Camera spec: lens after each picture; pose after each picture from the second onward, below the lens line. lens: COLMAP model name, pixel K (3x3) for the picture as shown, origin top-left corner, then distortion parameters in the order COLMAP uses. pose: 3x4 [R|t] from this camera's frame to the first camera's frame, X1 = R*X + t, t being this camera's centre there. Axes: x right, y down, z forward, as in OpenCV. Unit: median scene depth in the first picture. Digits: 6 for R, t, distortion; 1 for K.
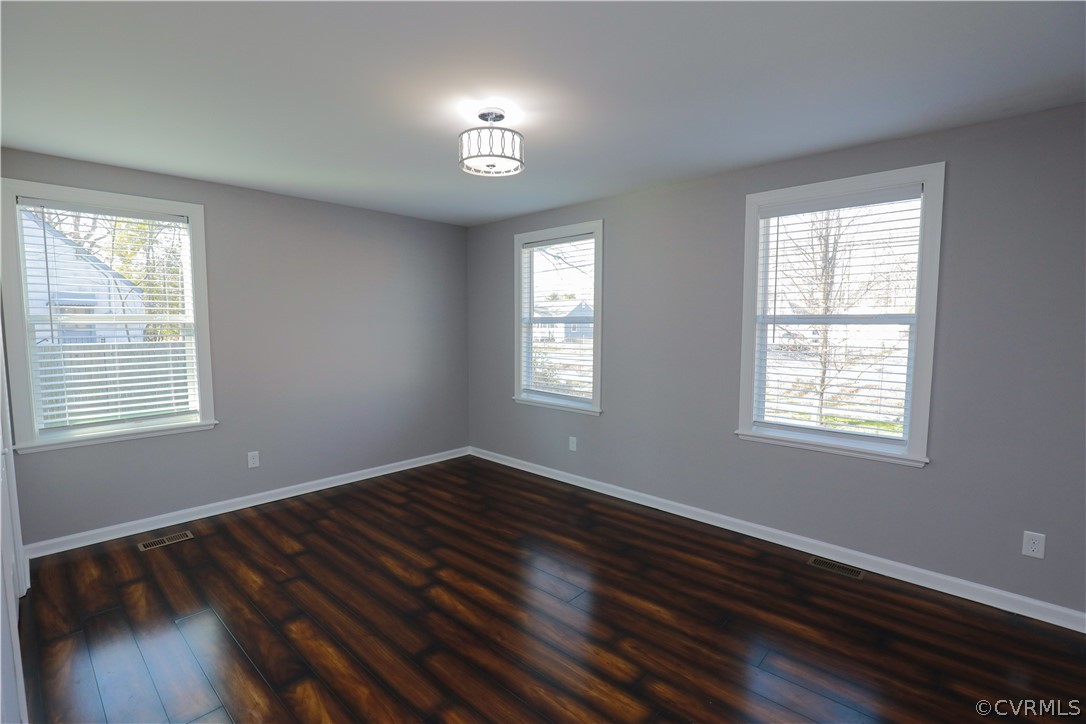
lens RADIAL K [[501.4, 0, 543.4], [0, 501.4, 367.4], [0, 0, 1]] dist [-0.032927, 0.006028]
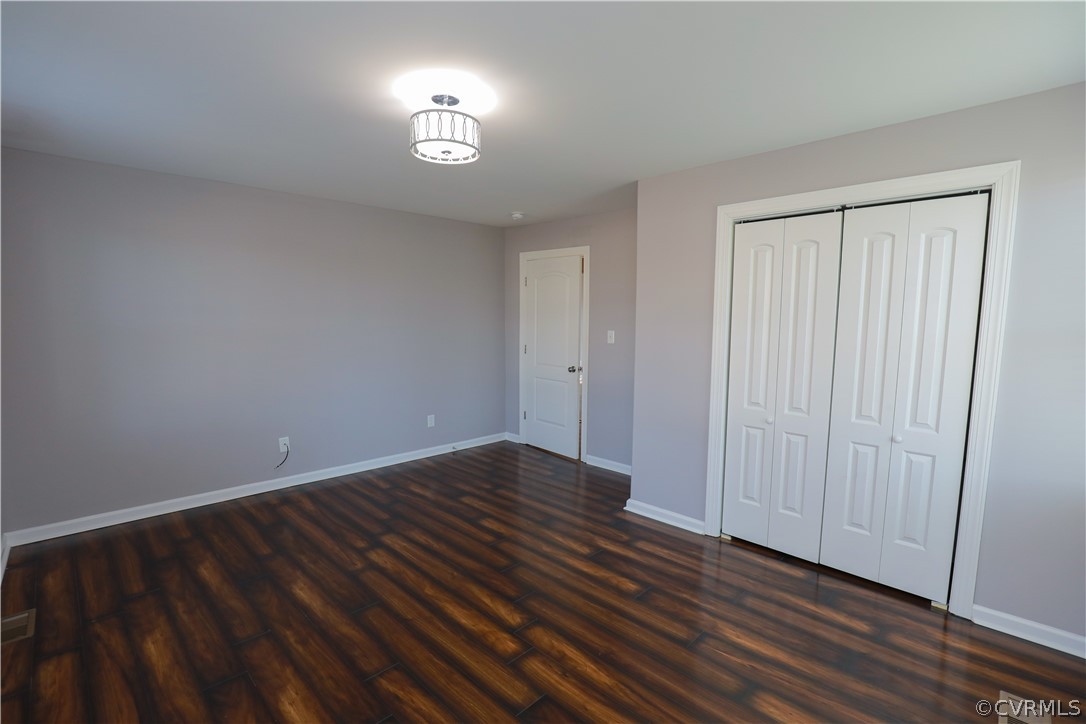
lens RADIAL K [[501.4, 0, 543.4], [0, 501.4, 367.4], [0, 0, 1]] dist [-0.032927, 0.006028]
pose [[-0.999187, -0.013369, 0.038031, -0.305072], [-0.005823, 0.981380, 0.191990, -0.171470], [-0.039889, 0.191613, -0.980660, 1.844823]]
